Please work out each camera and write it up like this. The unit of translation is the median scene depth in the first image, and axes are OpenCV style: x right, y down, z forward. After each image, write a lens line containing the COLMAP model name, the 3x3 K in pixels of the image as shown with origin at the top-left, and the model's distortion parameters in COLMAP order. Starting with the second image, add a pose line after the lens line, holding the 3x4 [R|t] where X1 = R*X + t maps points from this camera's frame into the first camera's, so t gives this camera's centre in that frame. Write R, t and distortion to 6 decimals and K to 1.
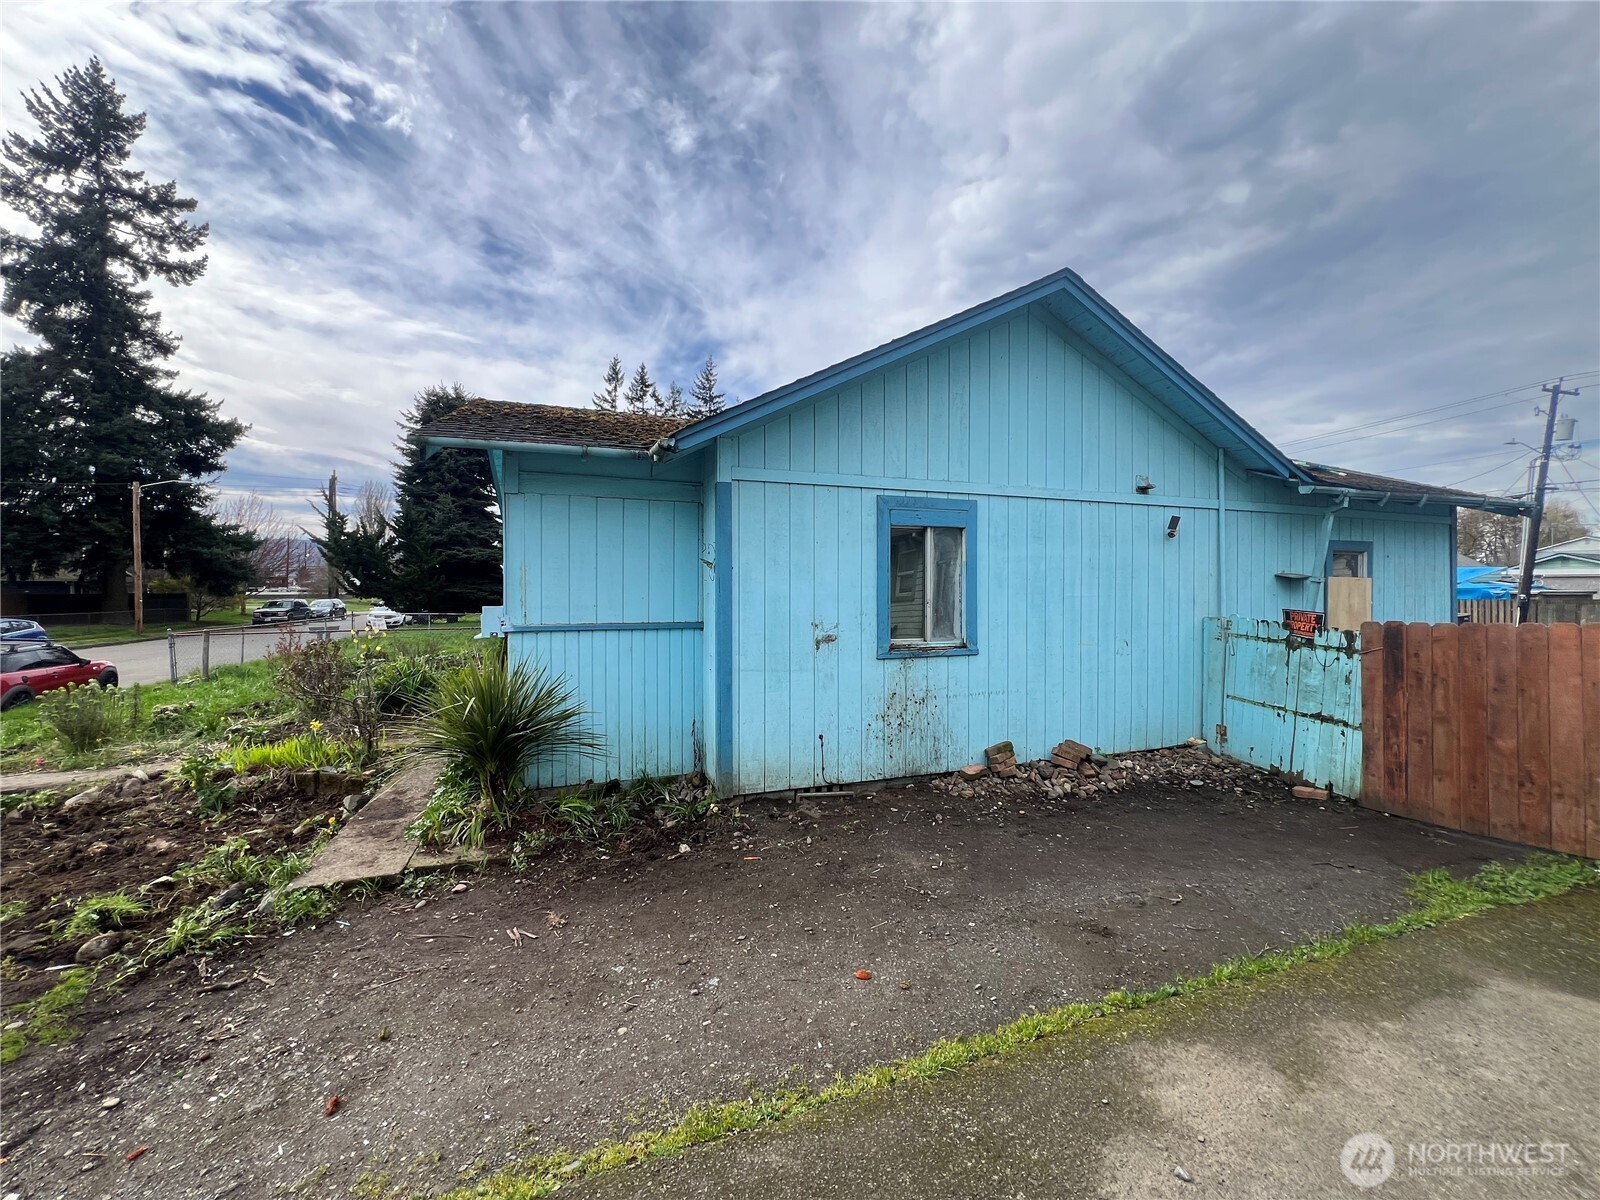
lens RADIAL K [[639.3, 0, 795.6], [0, 639.3, 596.1], [0, 0, 1]] dist [-0.001265, -0.000211]
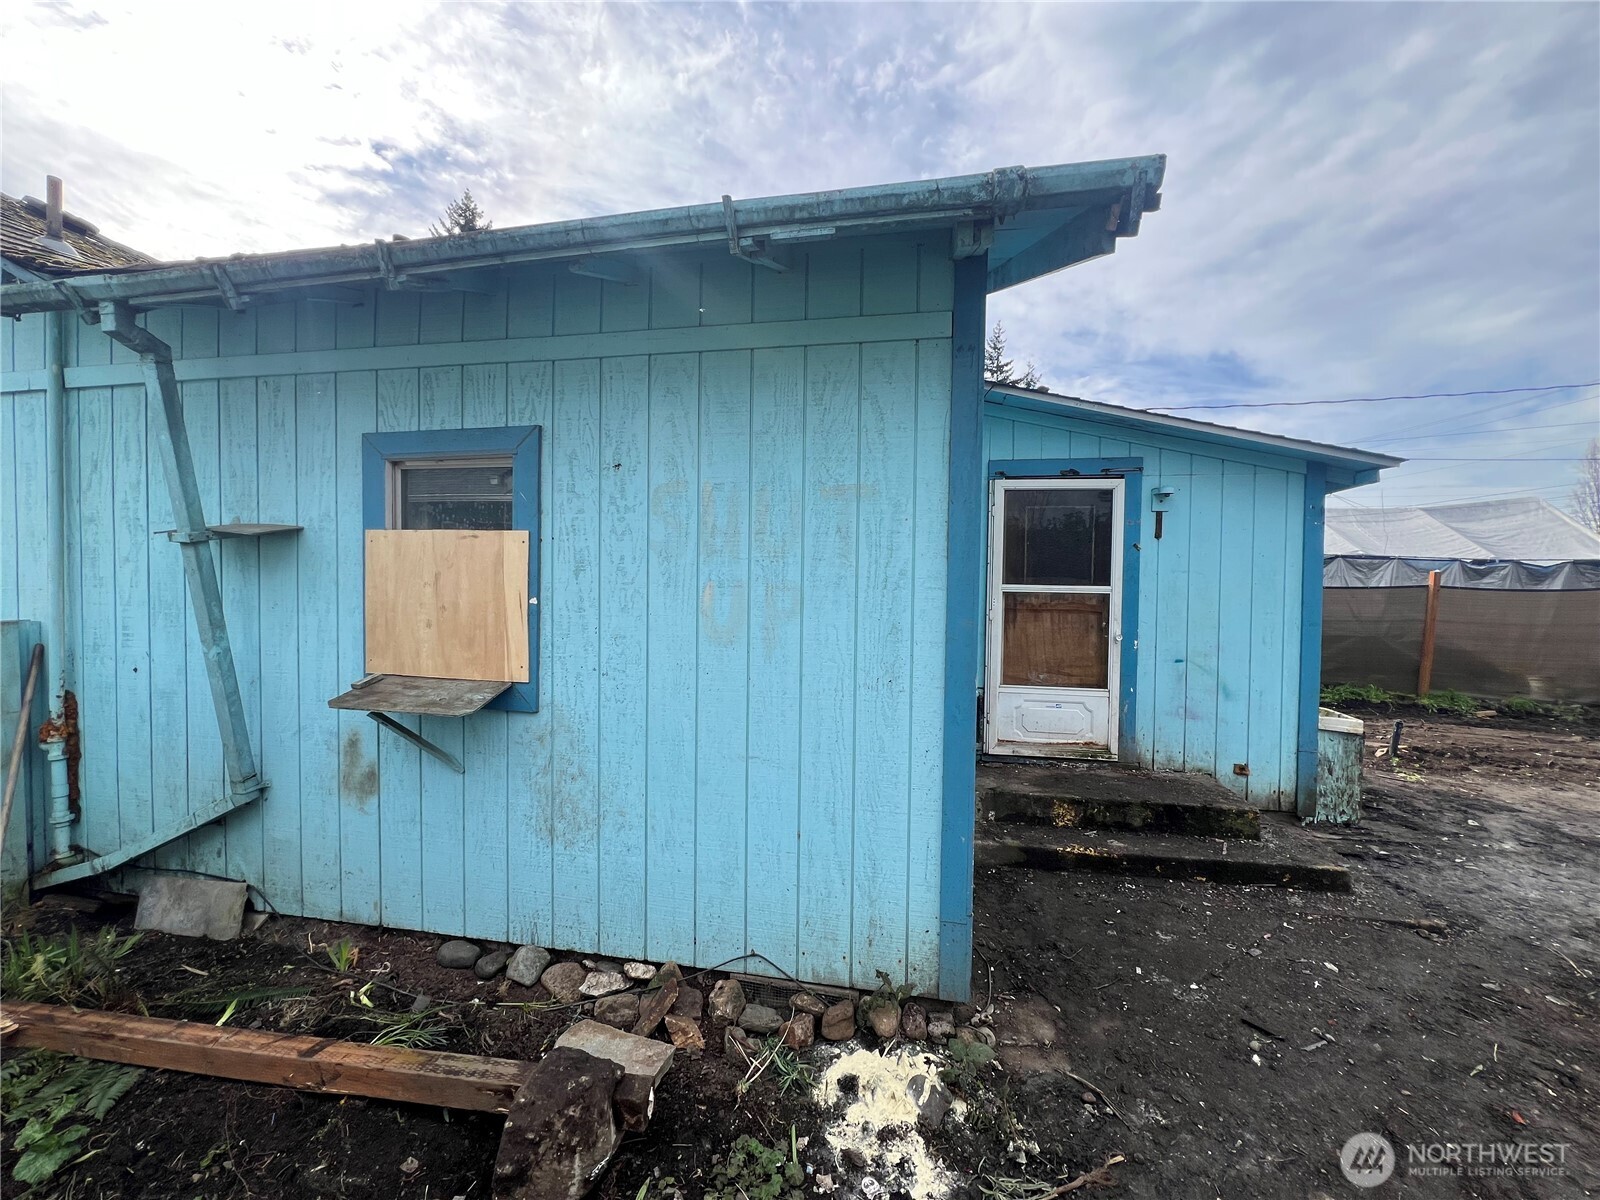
lens RADIAL K [[641.6, 0, 800.0], [0, 641.6, 600.0], [0, 0, 1]] dist [-0.003096, -0.000119]
pose [[0.861387, 0.022372, -0.507457, 0.358528], [-0.010524, 0.999601, 0.026205, -0.000295], [0.507841, -0.017232, 0.861279, 0.229097]]
